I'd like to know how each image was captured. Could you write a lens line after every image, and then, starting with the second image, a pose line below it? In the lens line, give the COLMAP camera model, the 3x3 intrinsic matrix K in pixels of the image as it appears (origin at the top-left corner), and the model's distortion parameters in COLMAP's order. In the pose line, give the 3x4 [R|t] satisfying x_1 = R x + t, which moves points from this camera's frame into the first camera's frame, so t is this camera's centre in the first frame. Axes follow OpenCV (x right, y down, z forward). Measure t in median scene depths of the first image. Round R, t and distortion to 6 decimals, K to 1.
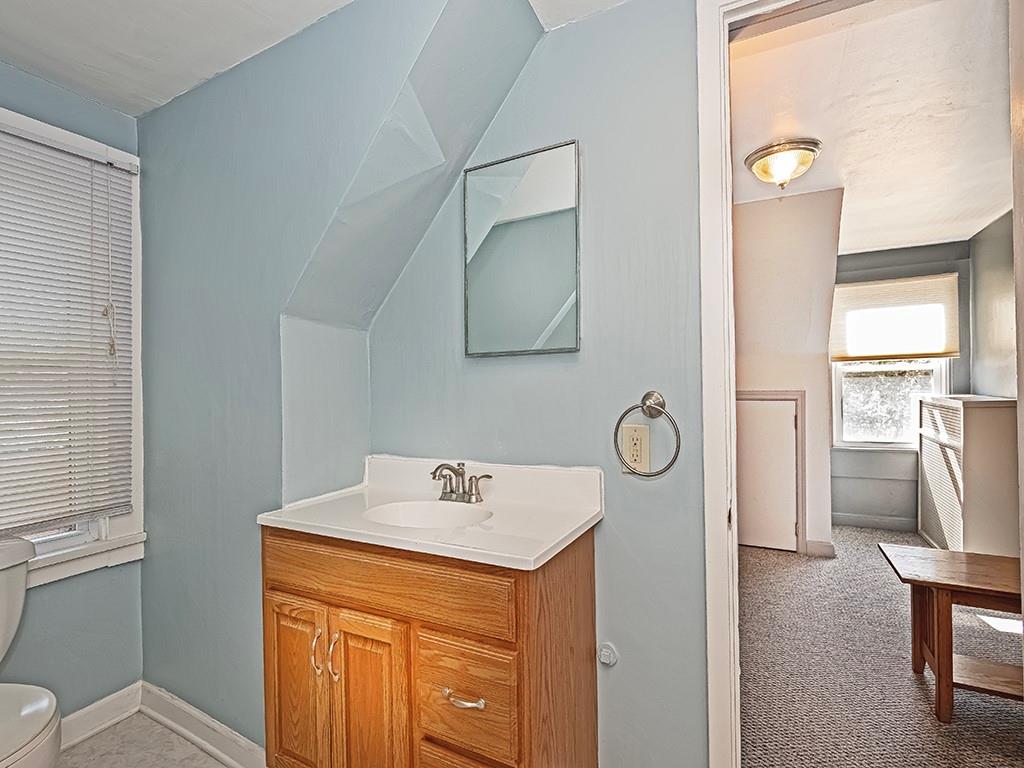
lens RADIAL K [[492.9, 0, 512.0], [0, 492.9, 384.0], [0, 0, 1]] dist [-0.021777, 0.000063]
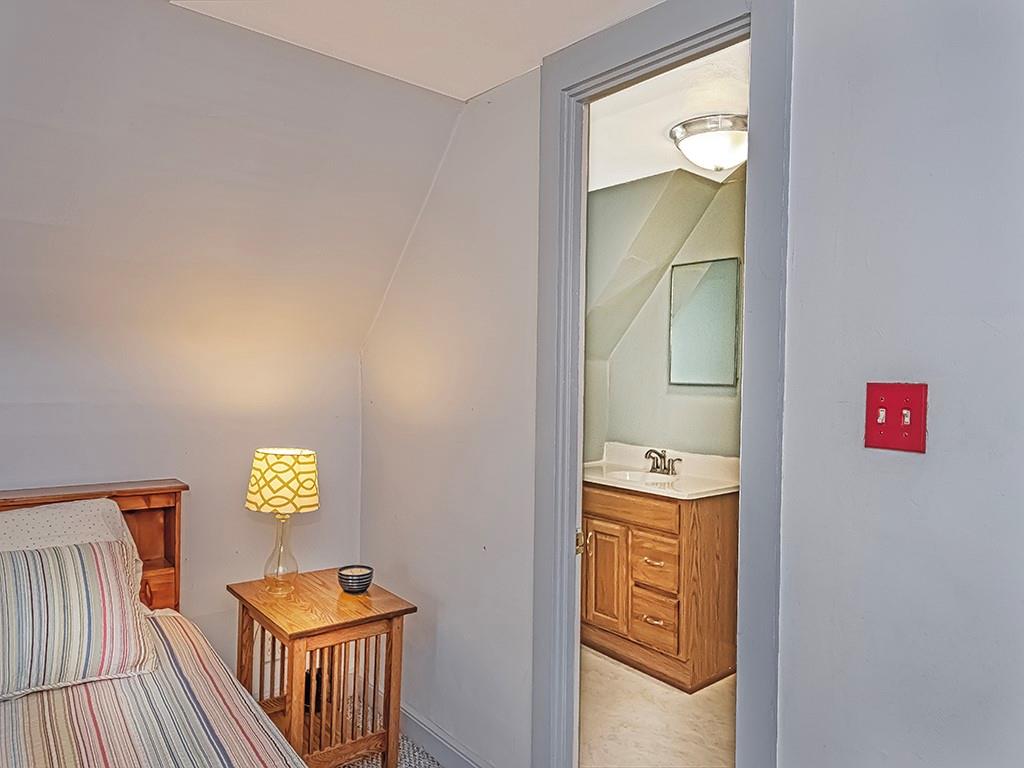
lens RADIAL K [[693.1, 0, 512.0], [0, 693.1, 384.0], [0, 0, 1]] dist [0.002006, -0.000004]
pose [[0.924066, 0.036553, -0.380481, 0.298114], [-0.020015, 0.998679, 0.047333, -0.157212], [0.381708, -0.036124, 0.923577, -1.302214]]
